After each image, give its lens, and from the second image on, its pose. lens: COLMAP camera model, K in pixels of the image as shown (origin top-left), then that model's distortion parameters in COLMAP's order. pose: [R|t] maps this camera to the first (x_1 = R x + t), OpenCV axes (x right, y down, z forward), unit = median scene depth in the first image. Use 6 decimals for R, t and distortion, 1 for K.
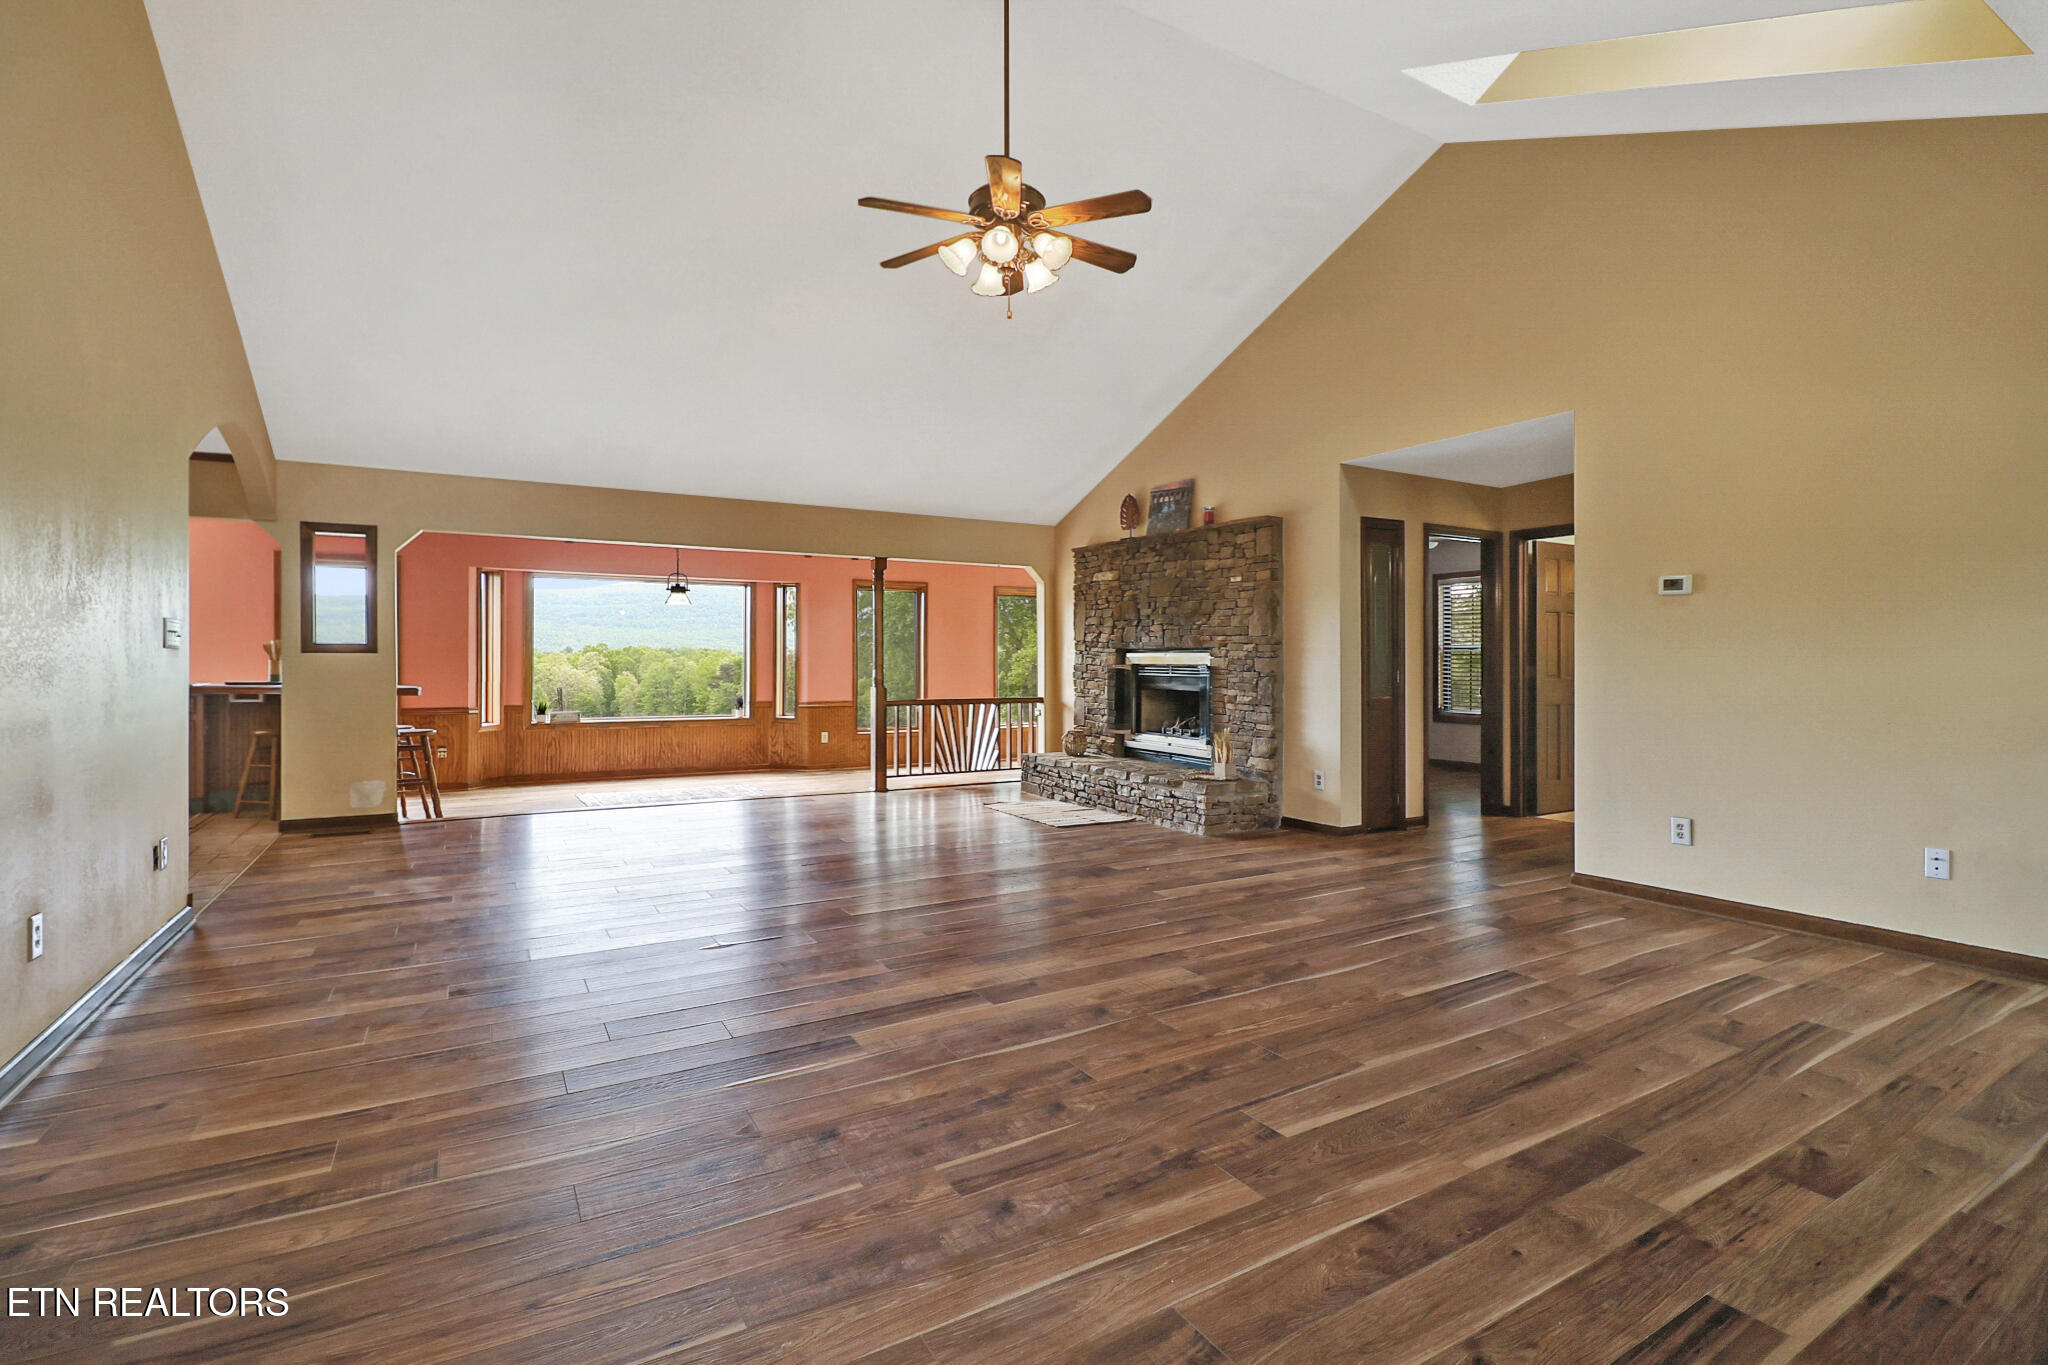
lens RADIAL K [[932.9, 0, 1003.7], [0, 932.9, 668.4], [0, 0, 1]] dist [-0.003513, -0.011284]
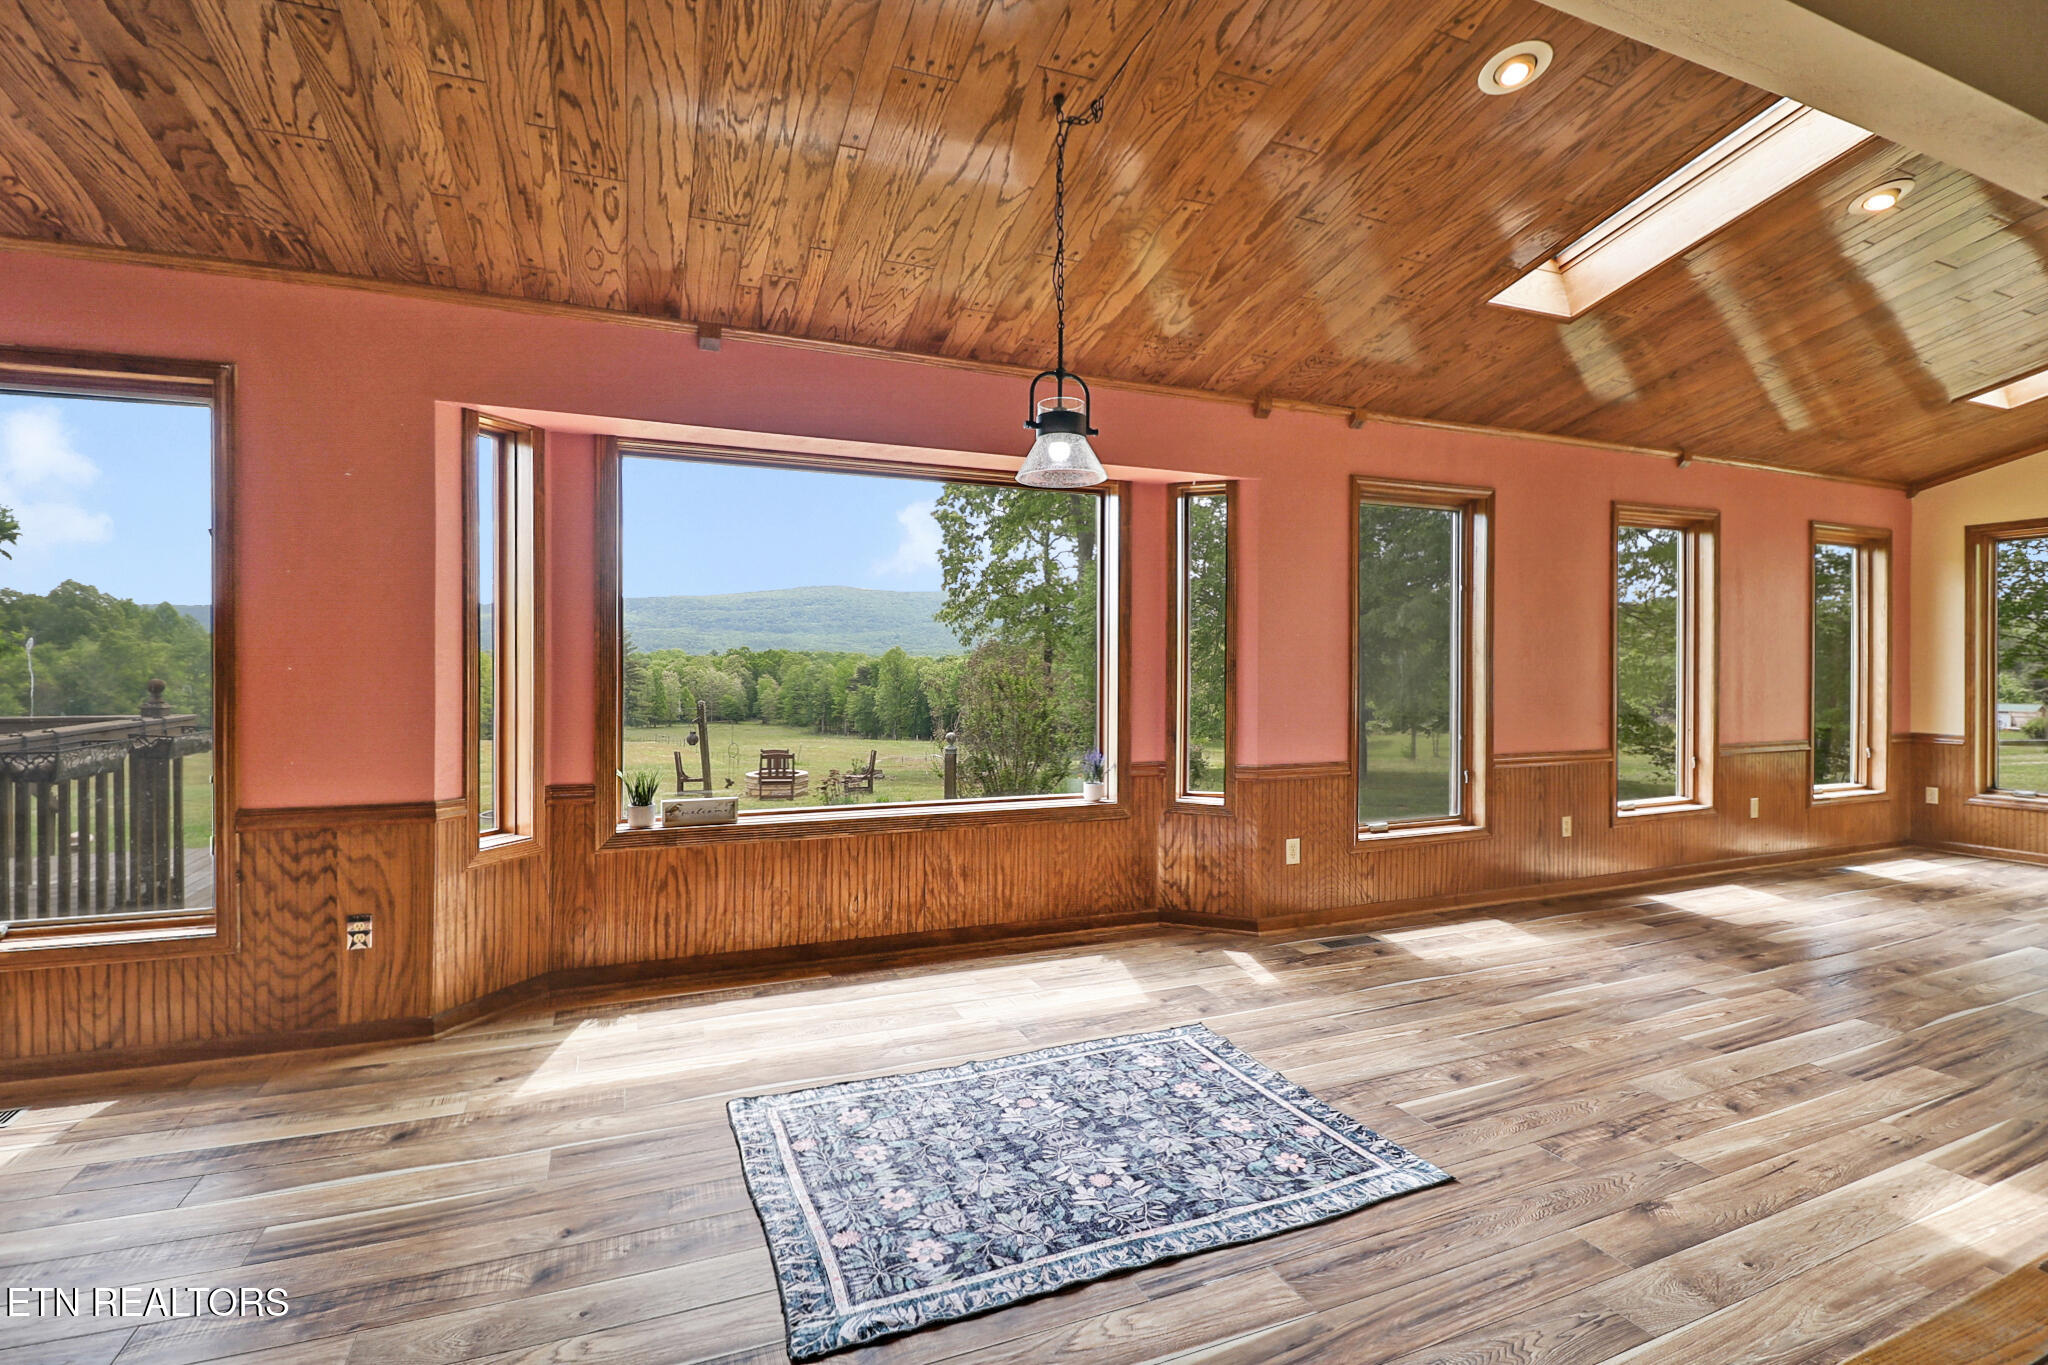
lens RADIAL K [[932.9, 0, 1003.7], [0, 932.9, 668.4], [0, 0, 1]] dist [-0.003513, -0.011284]
pose [[0.990725, -0.000145, -0.135880, -1.162223], [-0.000245, 0.999996, -0.002850, -0.029092], [0.135879, 0.002857, 0.990721, 2.510505]]
